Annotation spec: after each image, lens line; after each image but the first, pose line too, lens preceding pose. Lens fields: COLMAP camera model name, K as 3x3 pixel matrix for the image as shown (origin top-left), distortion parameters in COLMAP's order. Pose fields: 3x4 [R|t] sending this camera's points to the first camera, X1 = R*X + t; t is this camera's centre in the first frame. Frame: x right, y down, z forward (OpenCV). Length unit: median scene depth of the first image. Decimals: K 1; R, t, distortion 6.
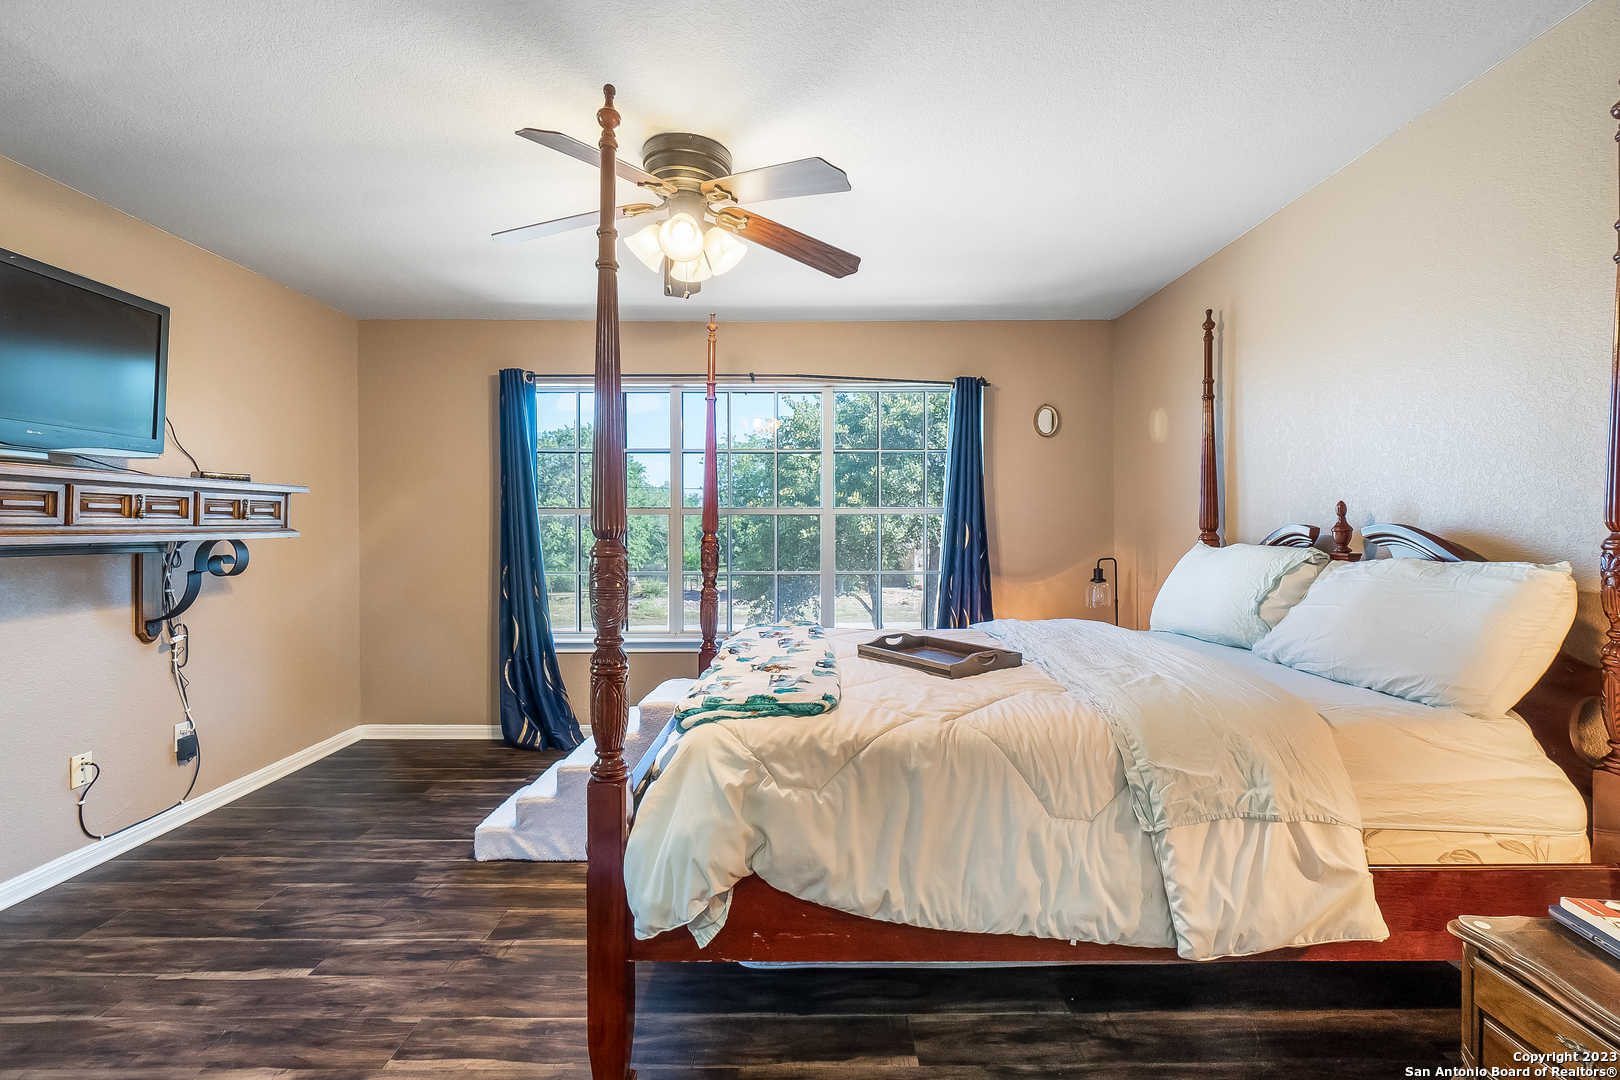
lens RADIAL K [[693.6, 0, 806.2], [0, 693.6, 535.1], [0, 0, 1]] dist [-0.001220, 0.000507]
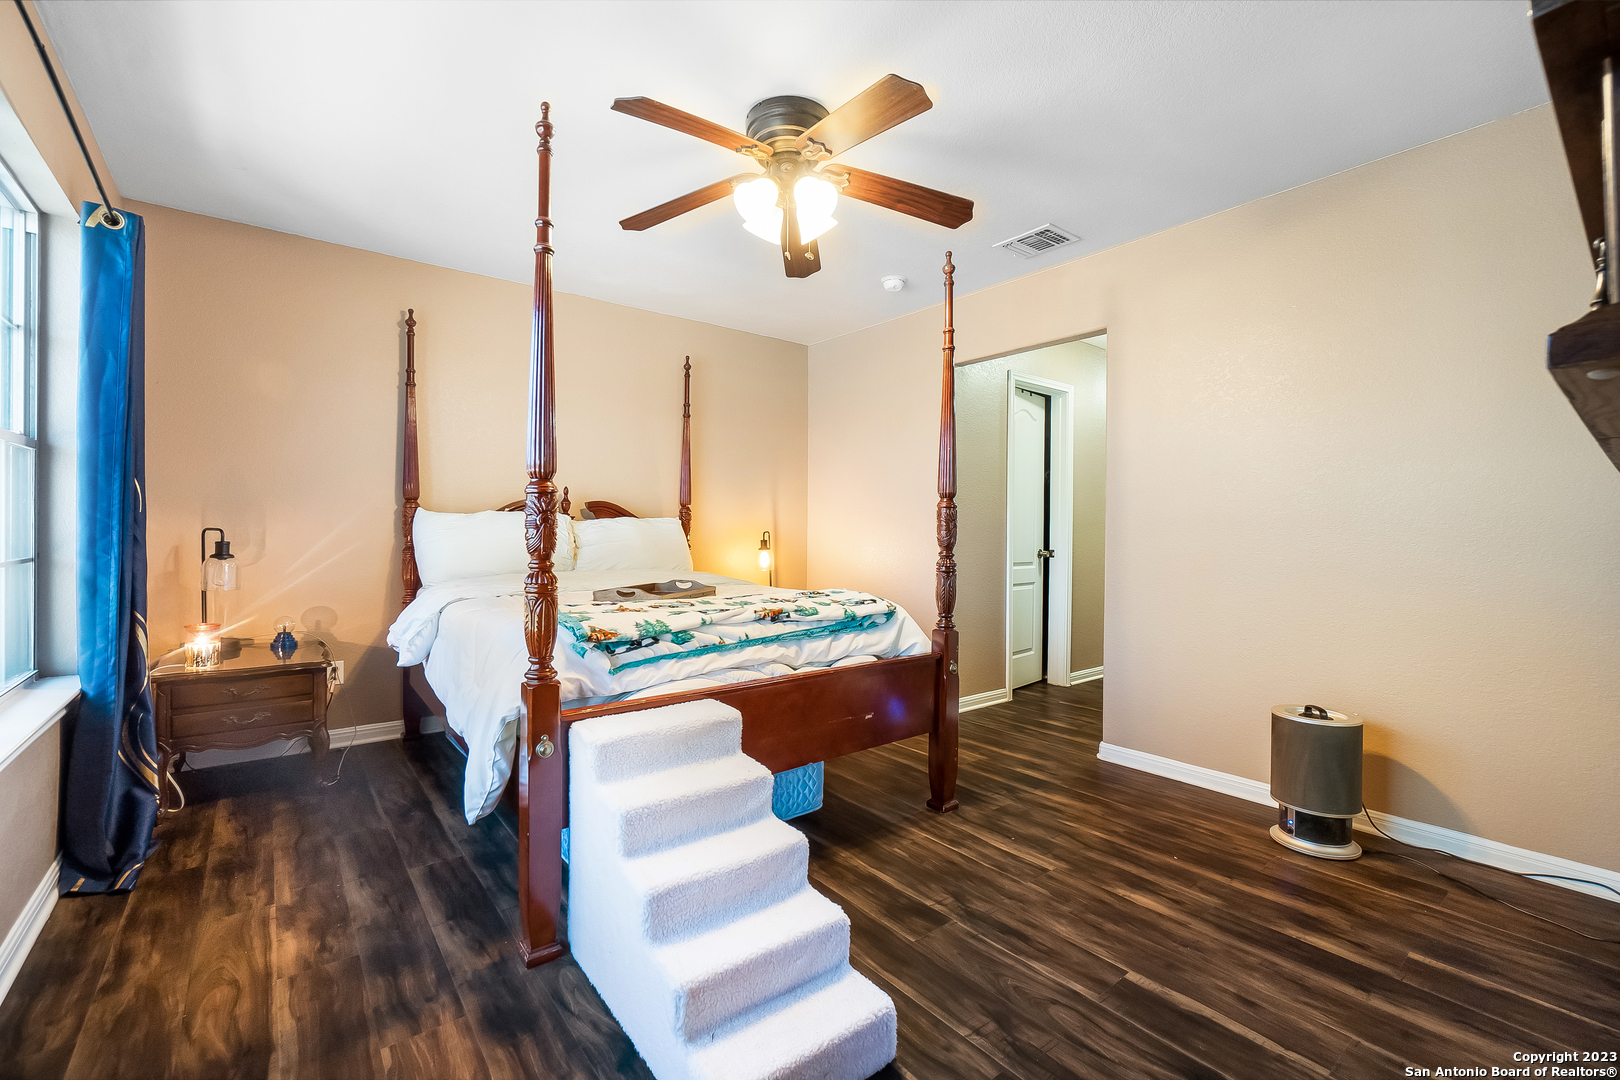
lens RADIAL K [[693.6, 0, 801.8], [0, 693.6, 531.3], [0, 0, 1]] dist [-0.001220, 0.000507]
pose [[-0.609330, -0.004785, 0.792902, -1.144542], [0.000936, 0.999977, 0.006753, 0.056758], [-0.792916, 0.004857, -0.609311, 1.838553]]
